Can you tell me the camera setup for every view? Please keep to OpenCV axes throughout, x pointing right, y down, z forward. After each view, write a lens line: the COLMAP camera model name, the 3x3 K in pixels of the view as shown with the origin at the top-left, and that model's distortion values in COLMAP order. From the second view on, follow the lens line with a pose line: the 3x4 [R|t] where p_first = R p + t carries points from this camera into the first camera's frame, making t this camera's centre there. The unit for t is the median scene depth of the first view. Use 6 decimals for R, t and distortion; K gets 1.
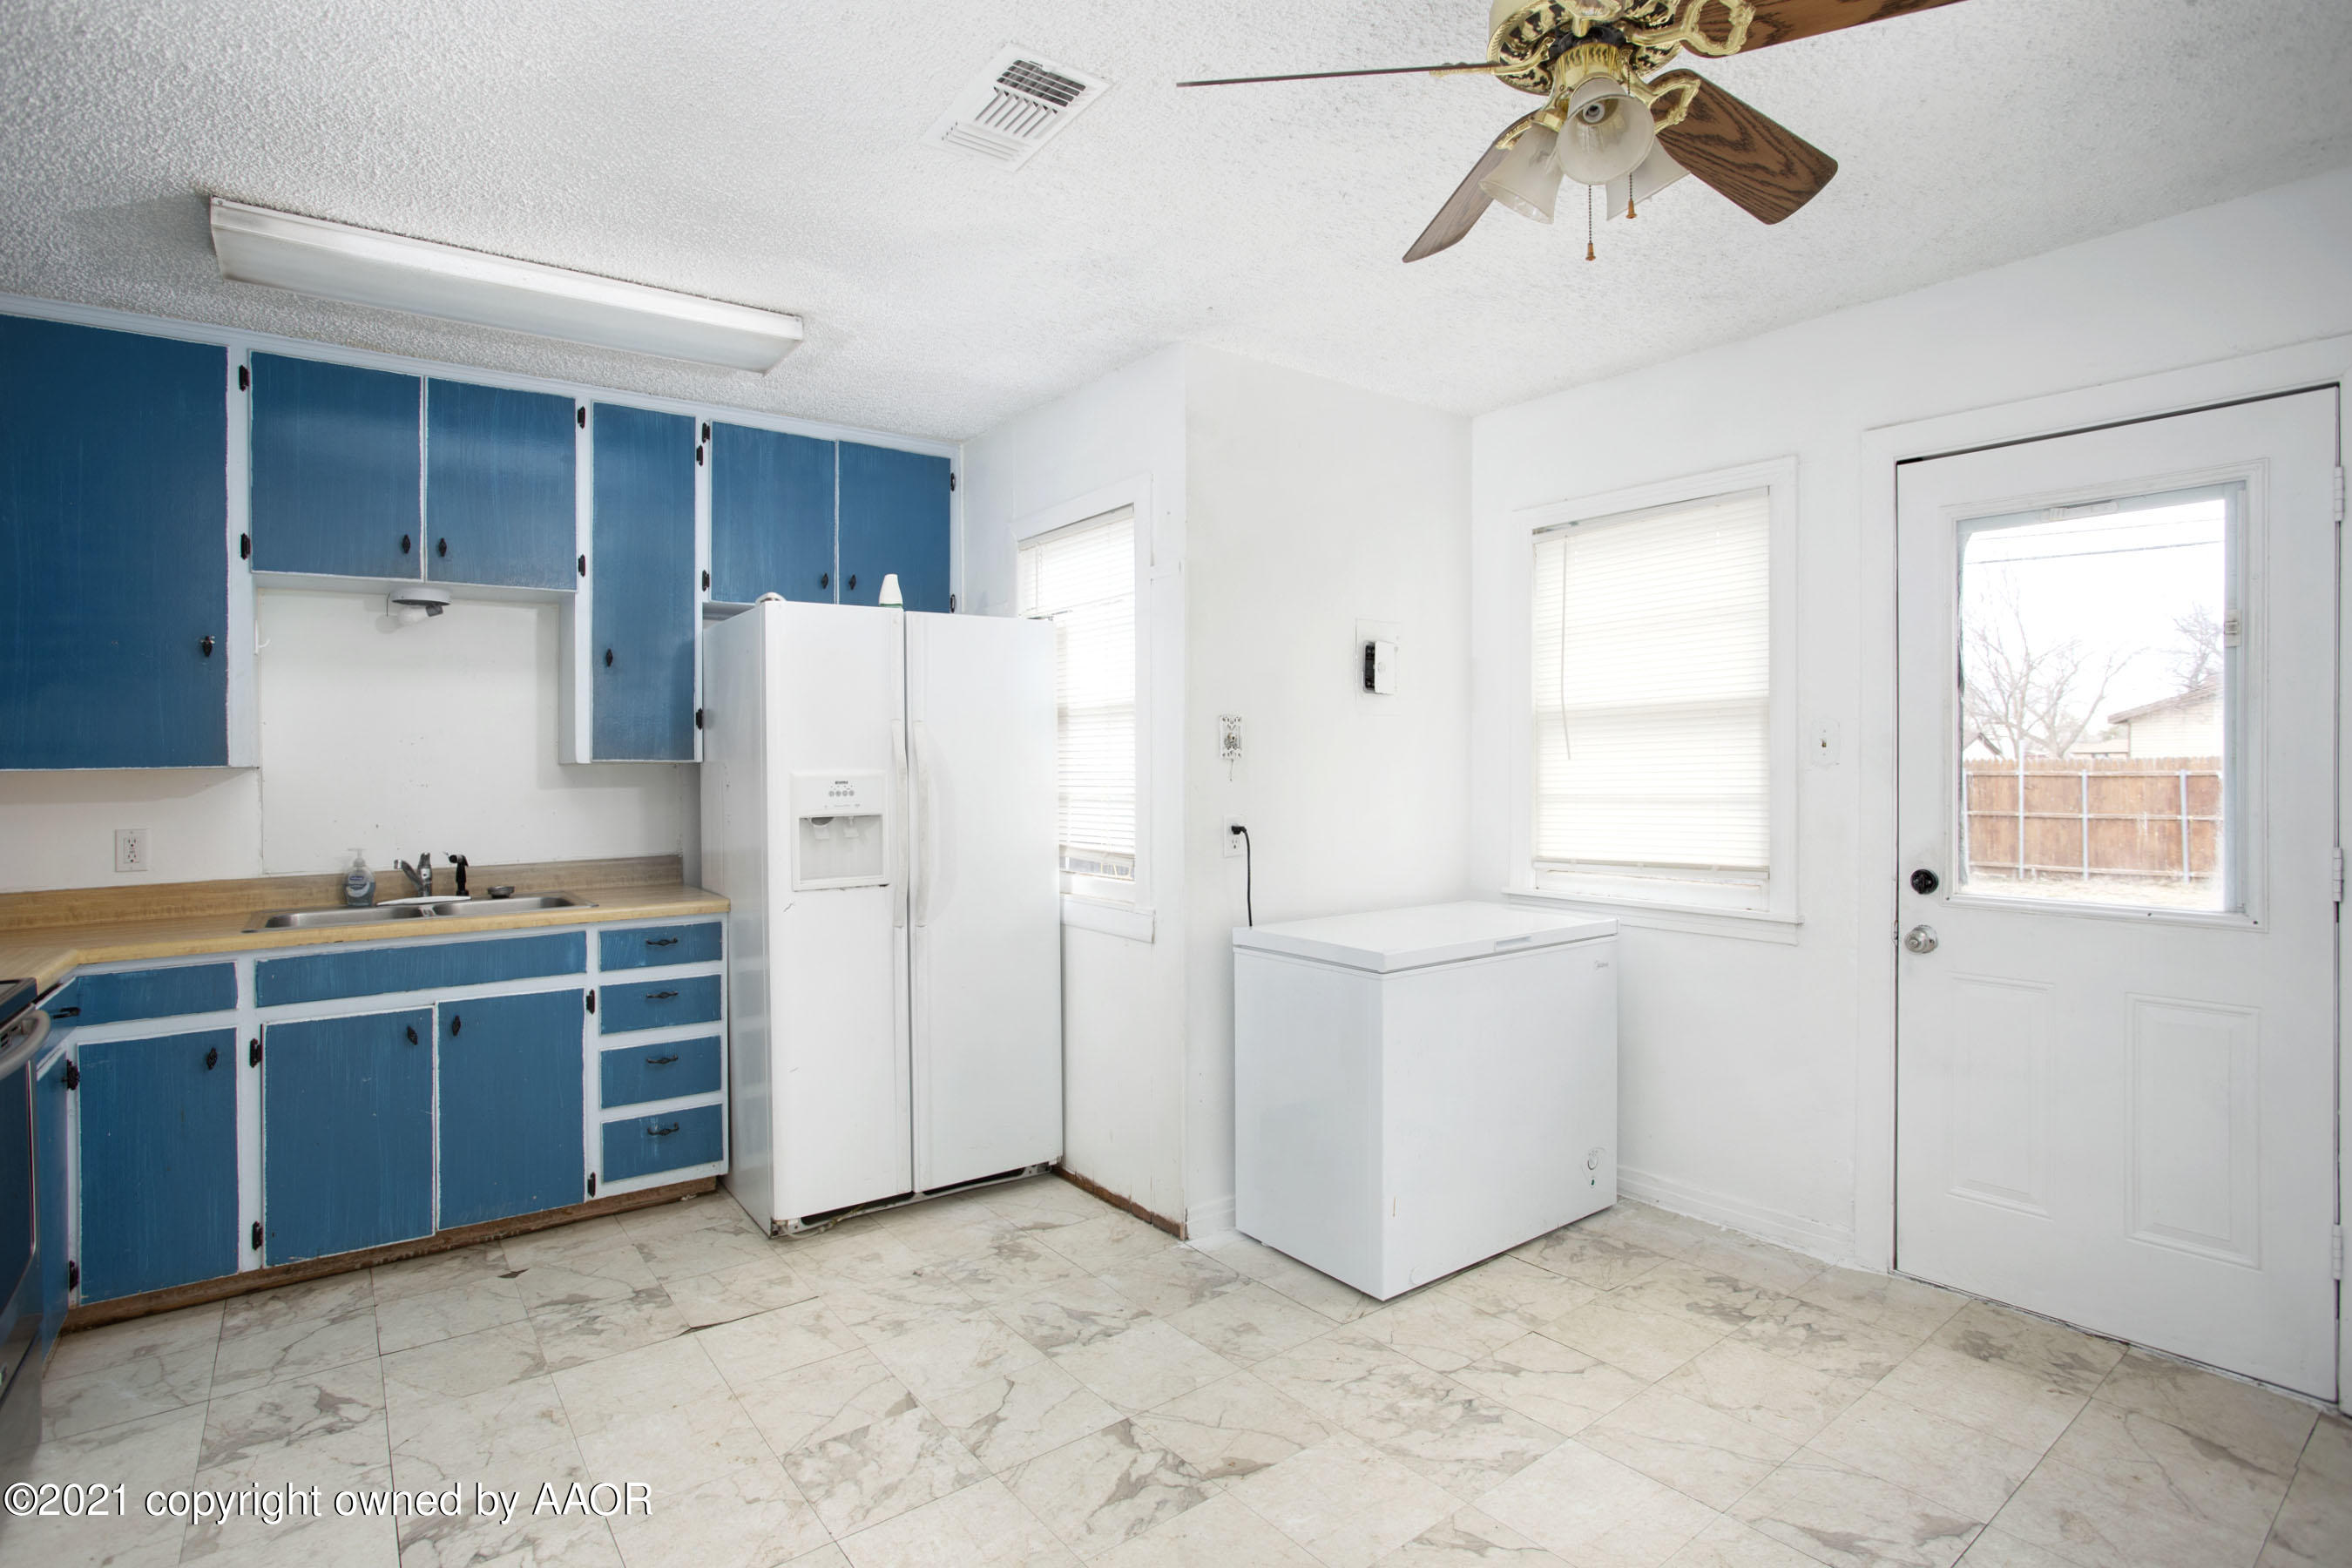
lens RADIAL K [[1151.8, 0, 1177.1], [0, 1151.8, 772.3], [0, 0, 1]] dist [-0.054892, 0.020498]
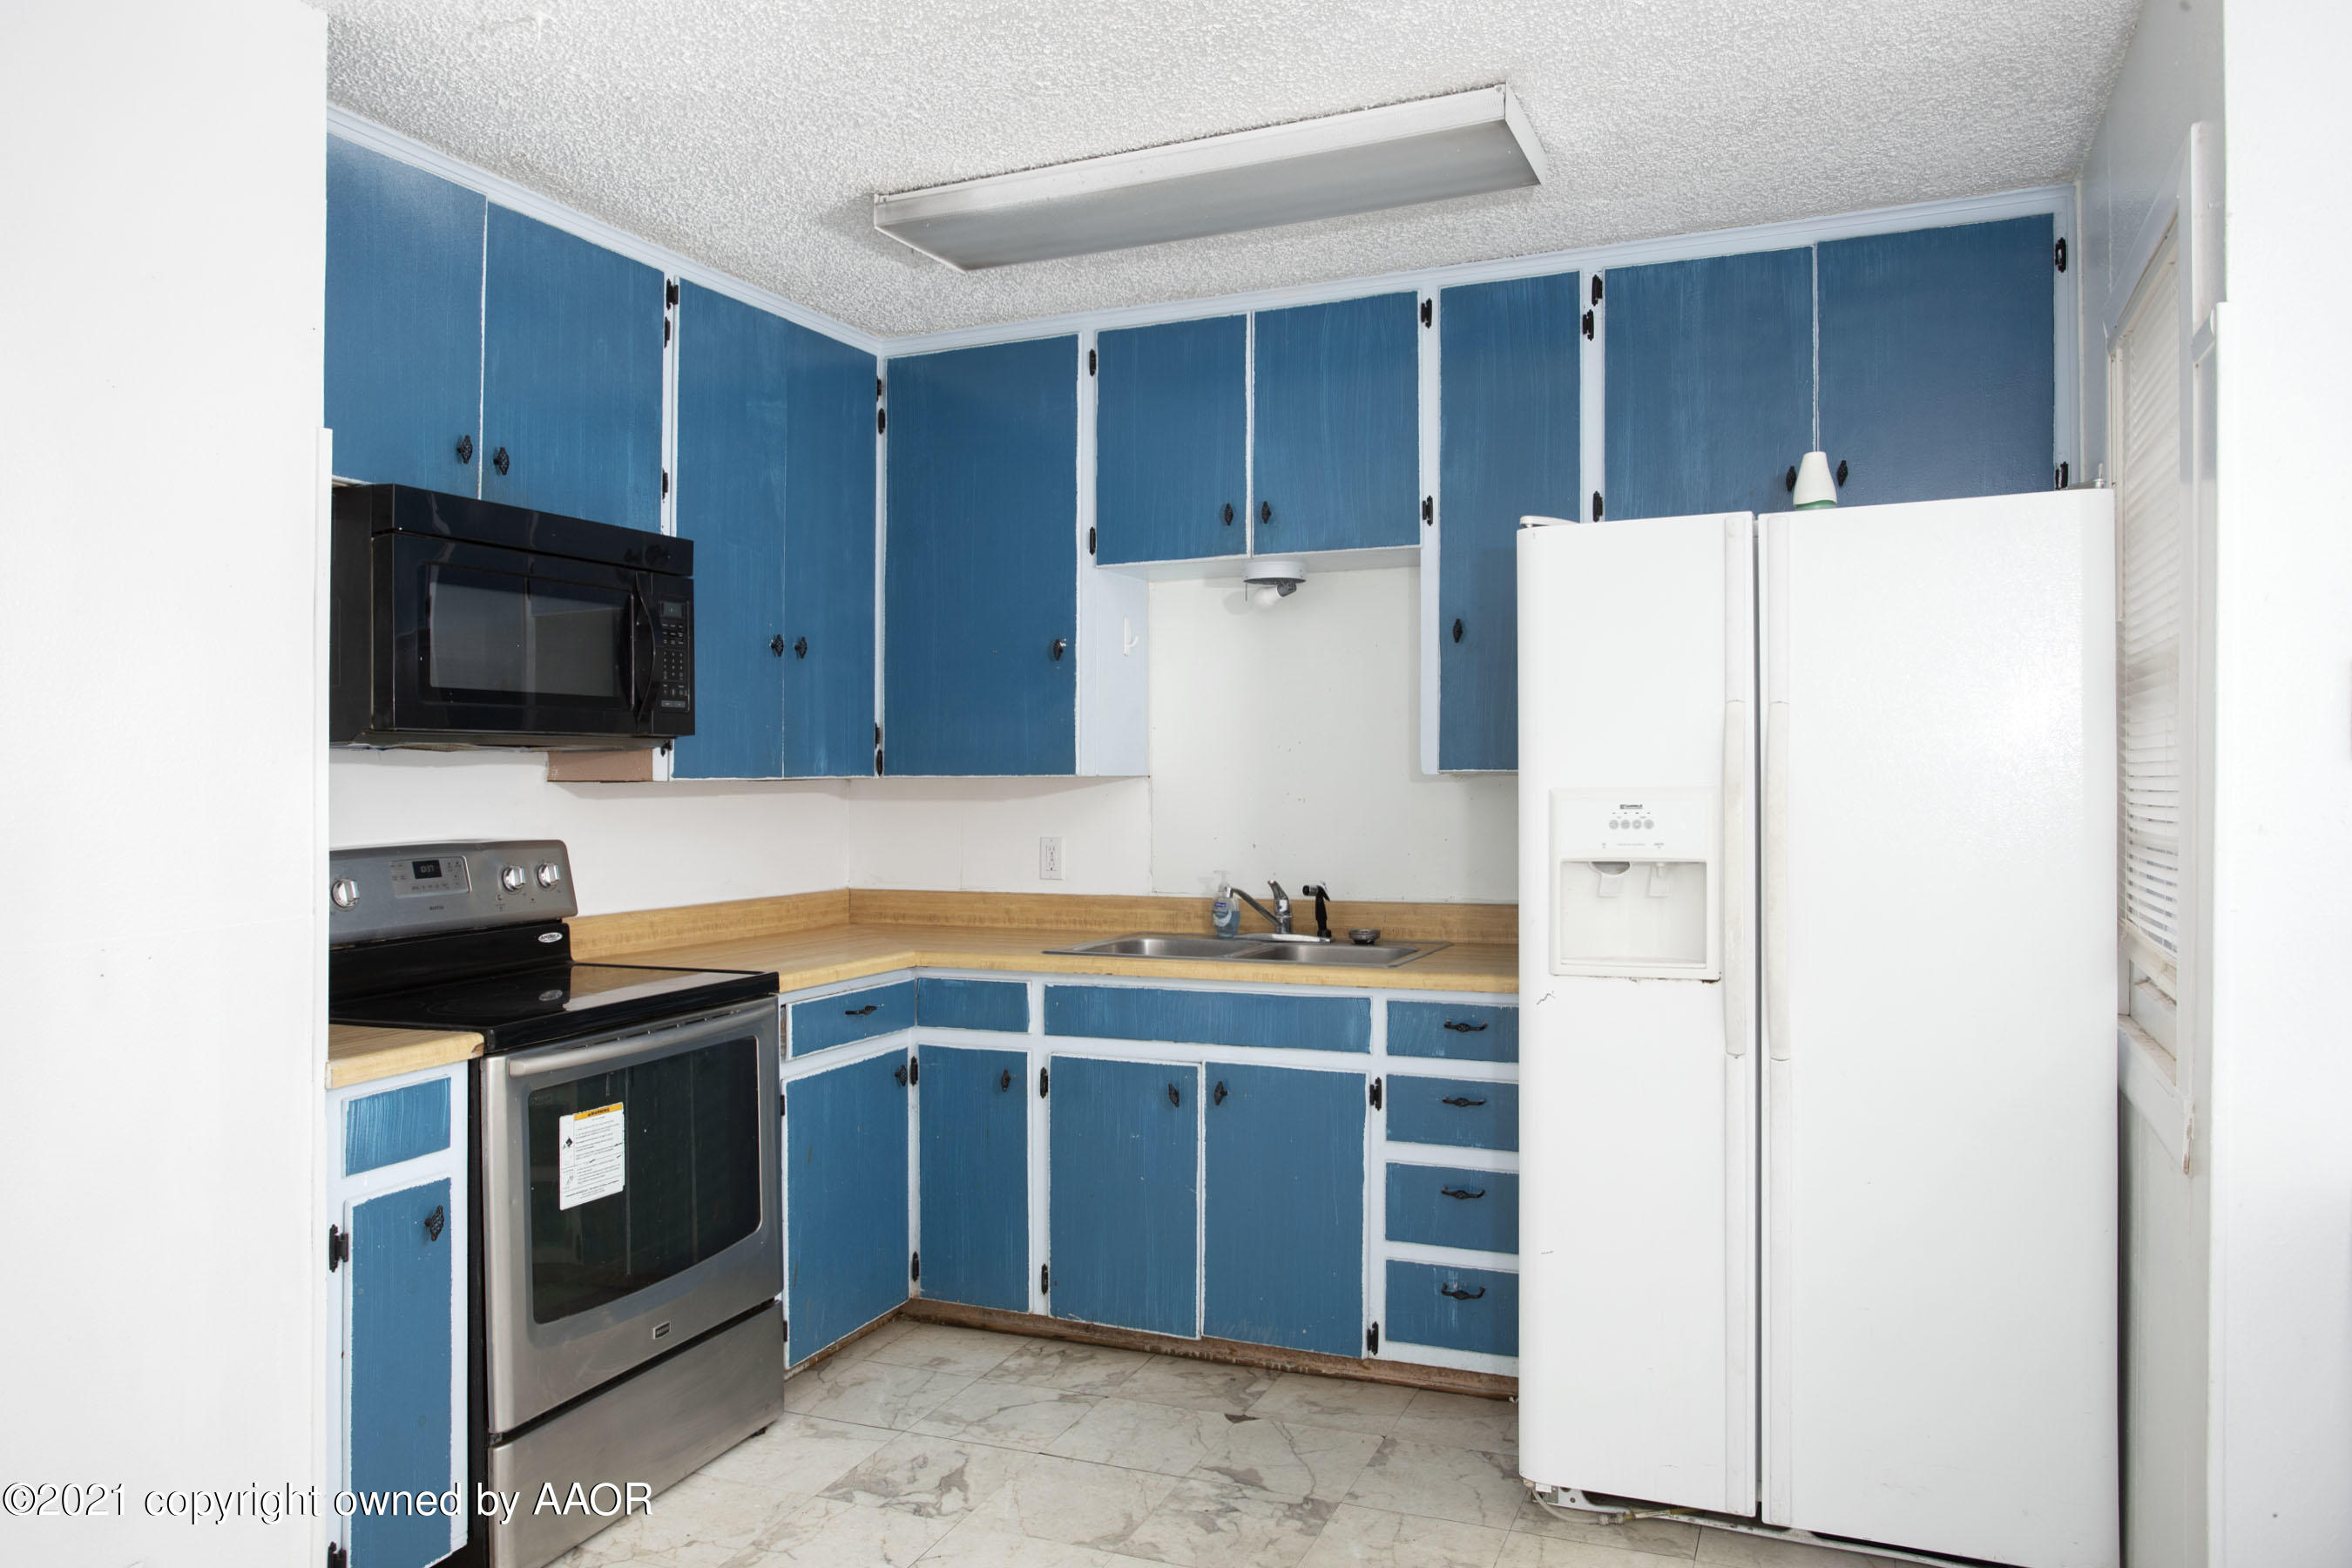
lens RADIAL K [[1573.2, 0, 1239.0], [0, 1573.2, 768.4], [0, 0, 1]] dist [-0.020985, 0.047282]
pose [[0.522640, 0.000005, -0.852553, 0.355255], [-0.006883, 0.999967, -0.004214, -0.007455], [0.852525, 0.008070, 0.522623, 0.418455]]
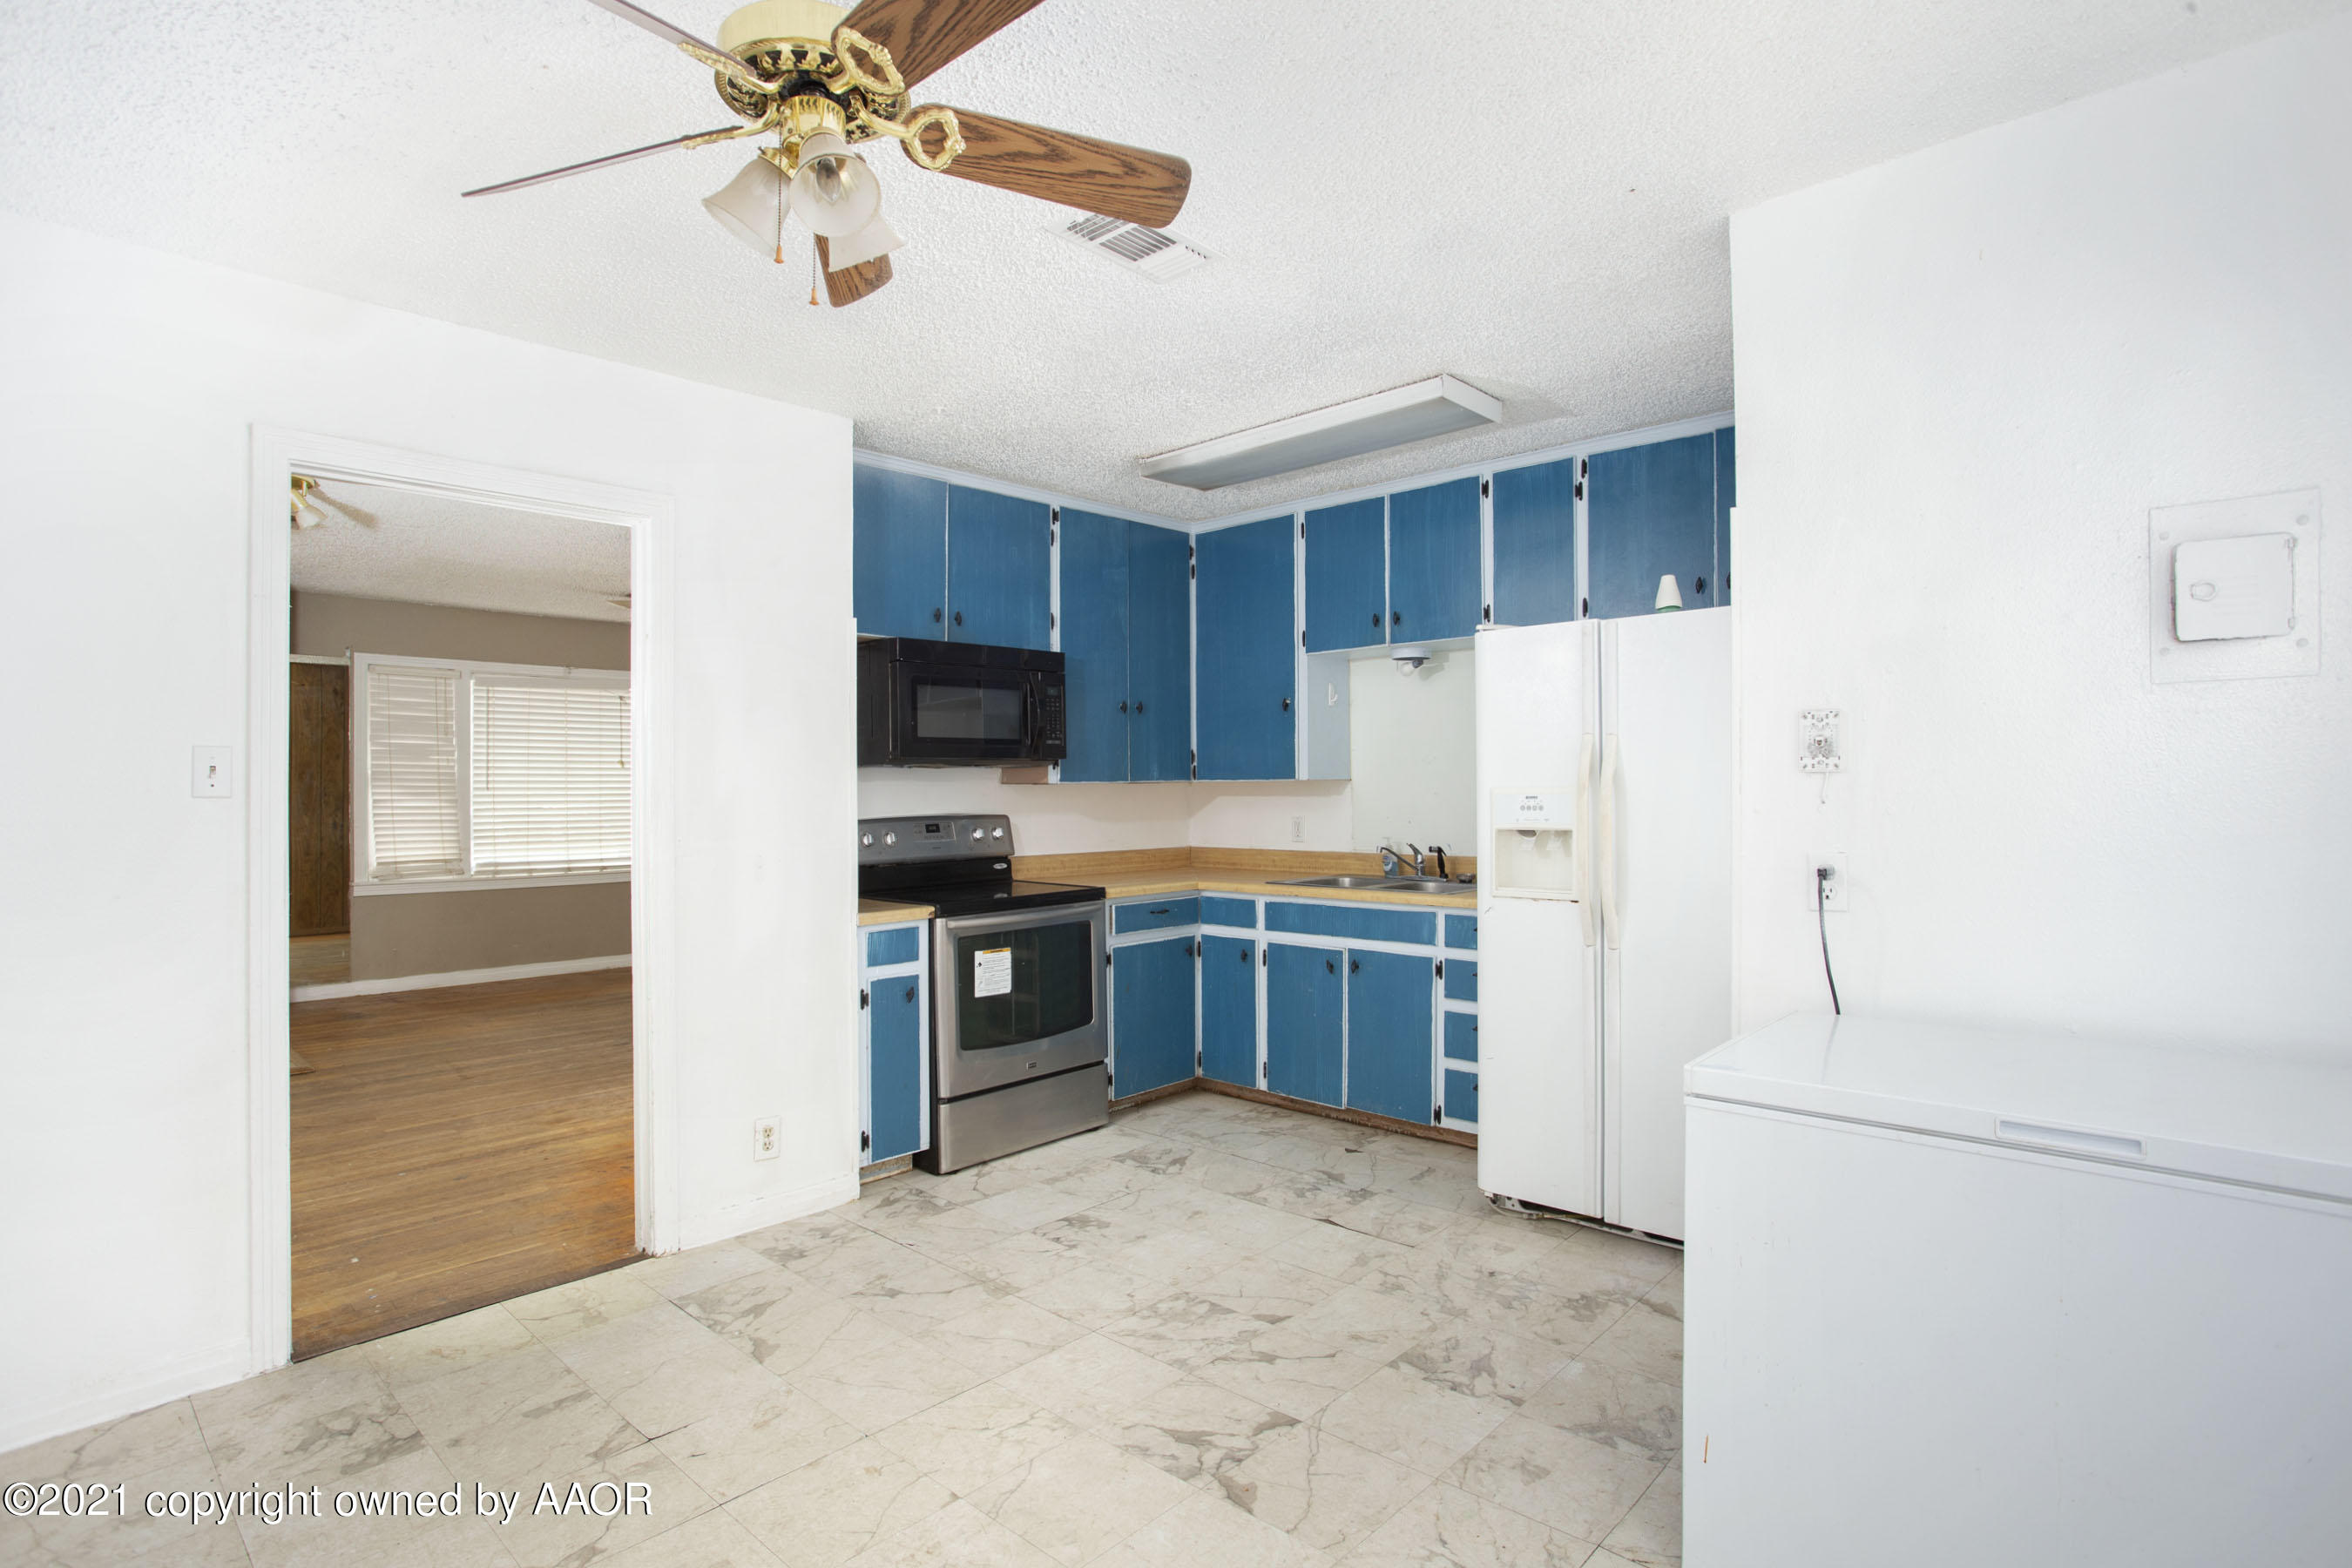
lens RADIAL K [[1154.2, 0, 1274.6], [0, 1154.2, 828.2], [0, 0, 1]] dist [-0.042236, 0.000478]
pose [[0.228762, 0.043022, -0.972531, 0.738946], [-0.001651, 0.999039, 0.043806, -0.008420], [0.973481, -0.008415, 0.228613, 0.591992]]
